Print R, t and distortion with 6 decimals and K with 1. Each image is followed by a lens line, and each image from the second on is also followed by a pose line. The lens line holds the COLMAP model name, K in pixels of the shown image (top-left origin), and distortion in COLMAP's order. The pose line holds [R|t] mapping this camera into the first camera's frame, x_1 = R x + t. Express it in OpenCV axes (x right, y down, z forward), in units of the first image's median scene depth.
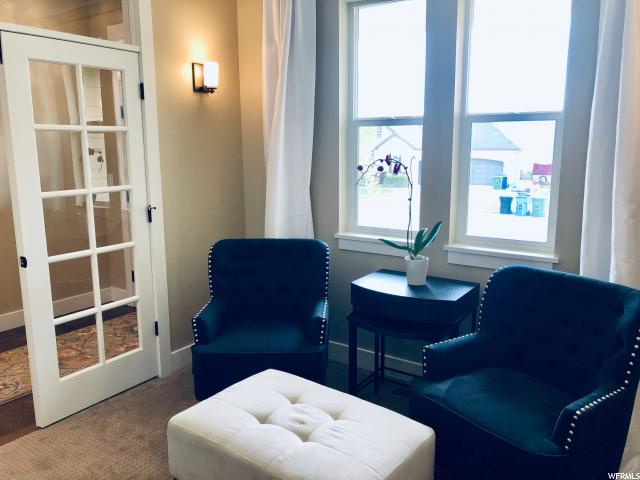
lens RADIAL K [[522.6, 0, 319.7], [0, 522.6, 239.0], [0, 0, 1]] dist [0.028960, -0.018234]
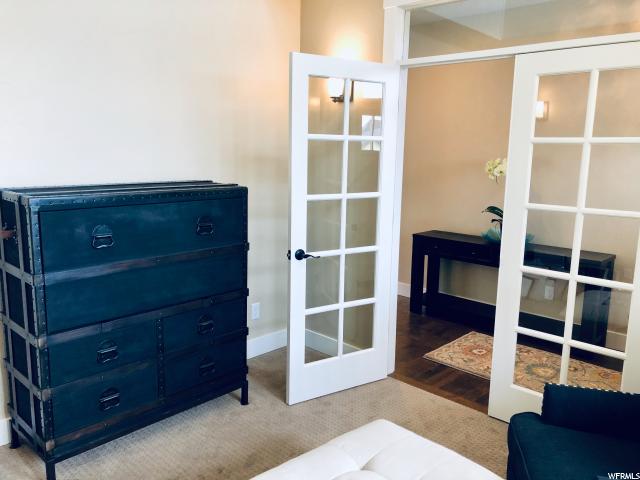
lens RADIAL K [[522.6, 0, 319.8], [0, 522.6, 239.3], [0, 0, 1]] dist [0.028960, -0.018234]
pose [[-0.154883, 0.173366, -0.972602, 0.525111], [-0.196791, 0.959339, 0.202340, -0.142559], [0.968135, 0.222738, -0.114469, 0.701795]]
